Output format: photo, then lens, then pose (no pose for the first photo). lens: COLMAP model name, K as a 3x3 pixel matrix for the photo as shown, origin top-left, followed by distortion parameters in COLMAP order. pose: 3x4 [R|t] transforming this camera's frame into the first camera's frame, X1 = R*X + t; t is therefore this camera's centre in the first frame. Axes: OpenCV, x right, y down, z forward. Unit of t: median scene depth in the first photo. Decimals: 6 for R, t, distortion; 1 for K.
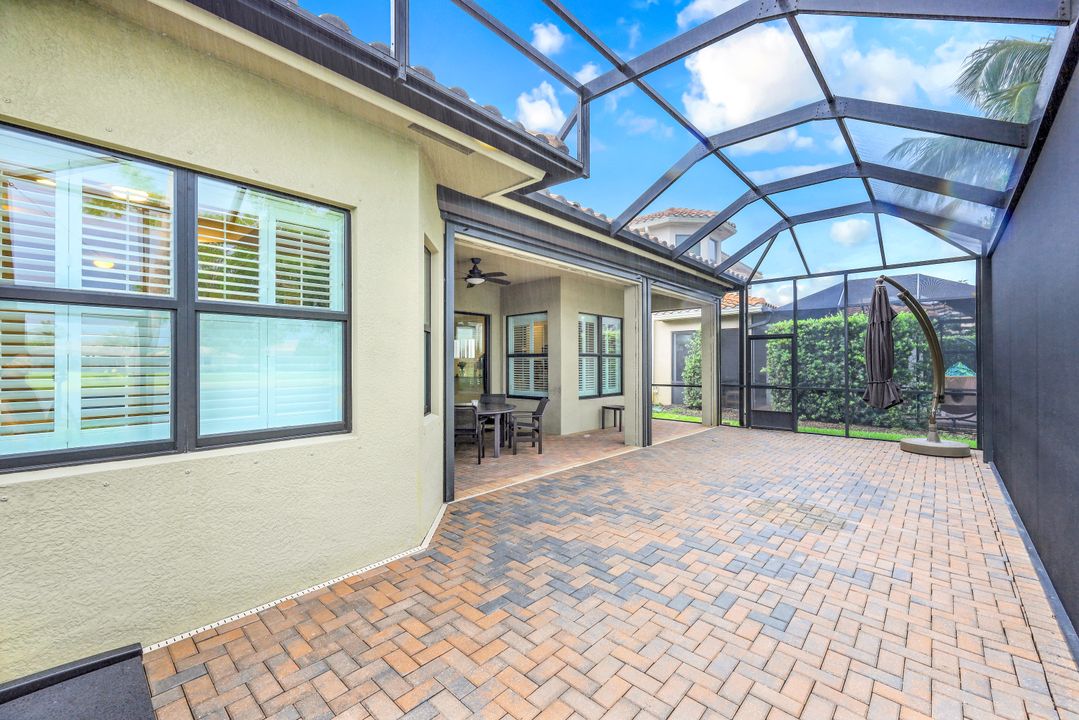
lens RADIAL K [[442.2, 0, 531.7], [0, 442.2, 359.1], [0, 0, 1]] dist [-0.003284, 0.000005]
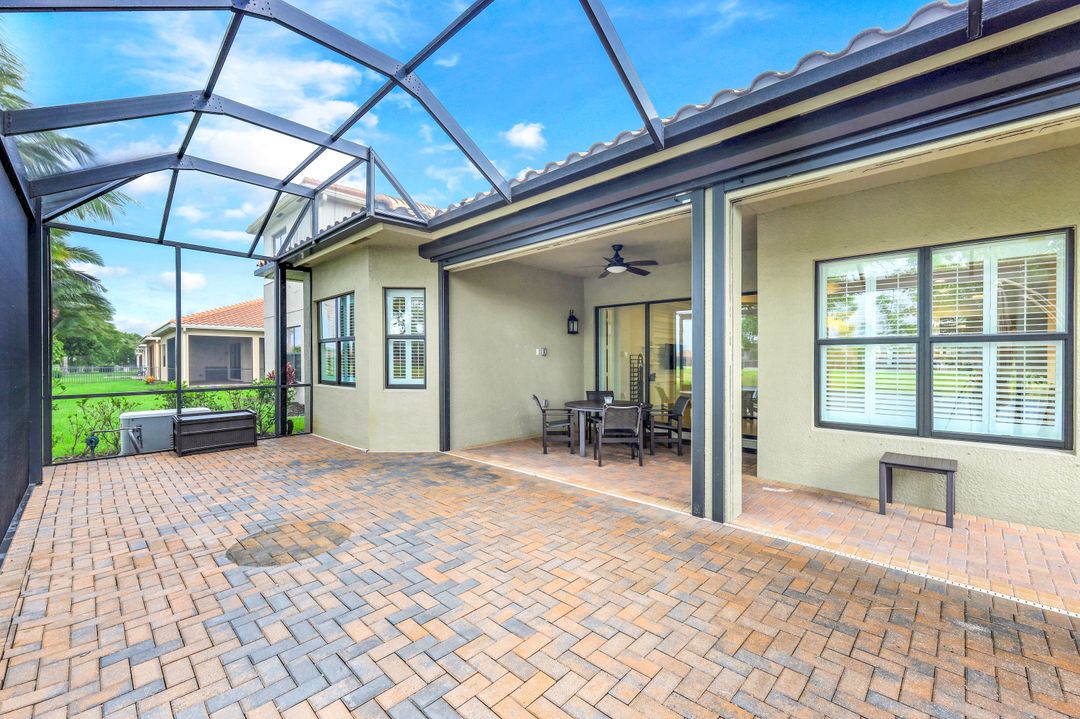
lens RADIAL K [[442.6, 0, 533.9], [0, 442.6, 362.3], [0, 0, 1]] dist [-0.003284, 0.000005]
pose [[-0.026458, 0.001524, -0.999649, 1.231875], [0.007886, 0.999968, 0.001316, 0.025220], [0.999619, -0.007849, -0.026469, 1.300245]]
